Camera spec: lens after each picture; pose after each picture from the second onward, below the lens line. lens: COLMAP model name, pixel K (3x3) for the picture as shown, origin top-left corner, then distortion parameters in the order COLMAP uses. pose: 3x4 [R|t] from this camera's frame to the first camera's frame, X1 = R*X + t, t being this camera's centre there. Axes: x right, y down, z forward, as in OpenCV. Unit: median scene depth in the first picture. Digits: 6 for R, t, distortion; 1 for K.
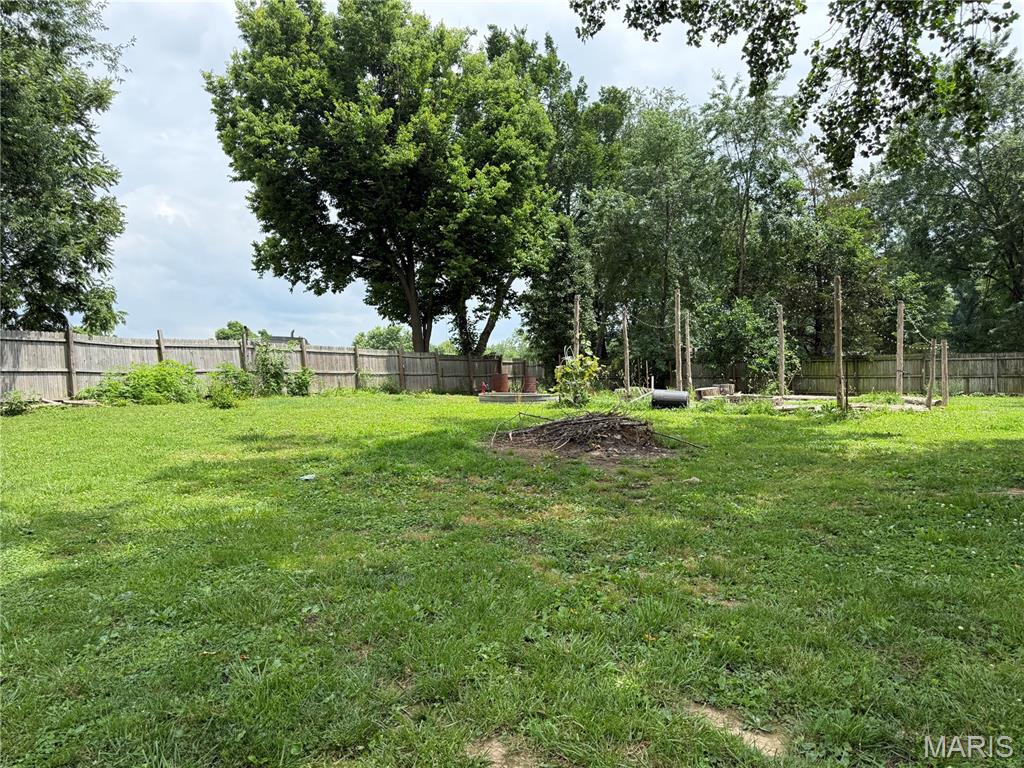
lens RADIAL K [[723.2, 0, 509.3], [0, 723.2, 390.0], [0, 0, 1]] dist [0.003384, -0.002922]
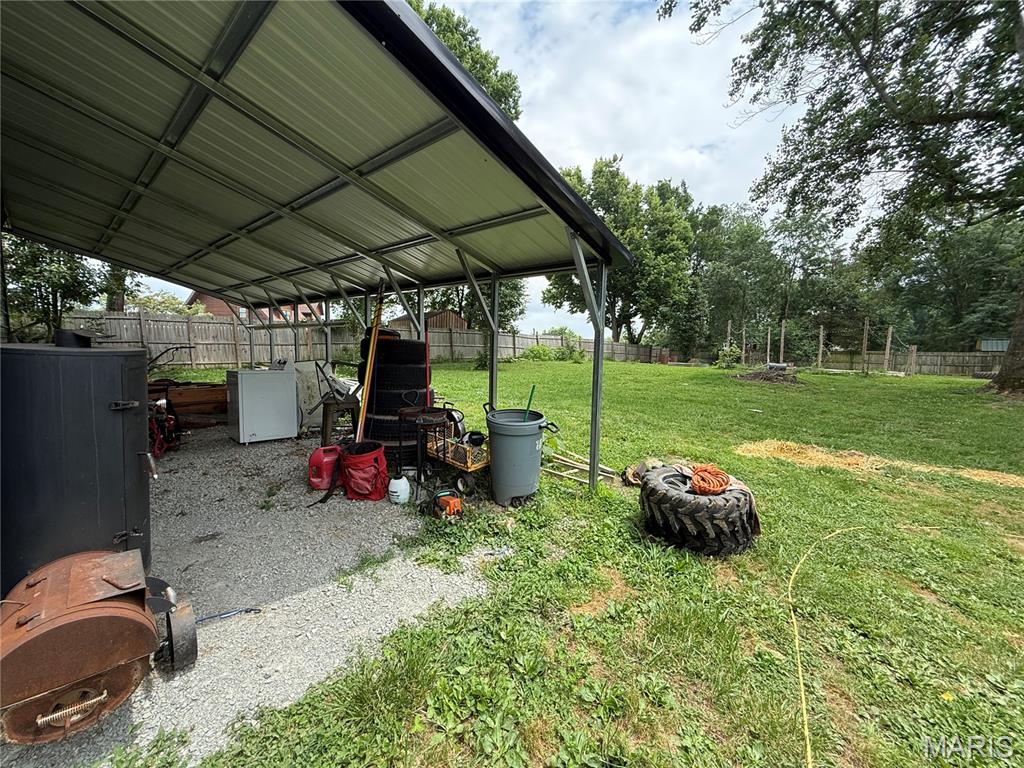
lens RADIAL K [[416.6, 0, 512.0], [0, 416.6, 384.0], [0, 0, 1]] dist [0.000531, 0.000140]
pose [[0.980041, 0.047049, -0.193147, -0.183644], [-0.037443, 0.997888, 0.053086, 0.014544], [0.195236, -0.044794, 0.979733, -0.249255]]
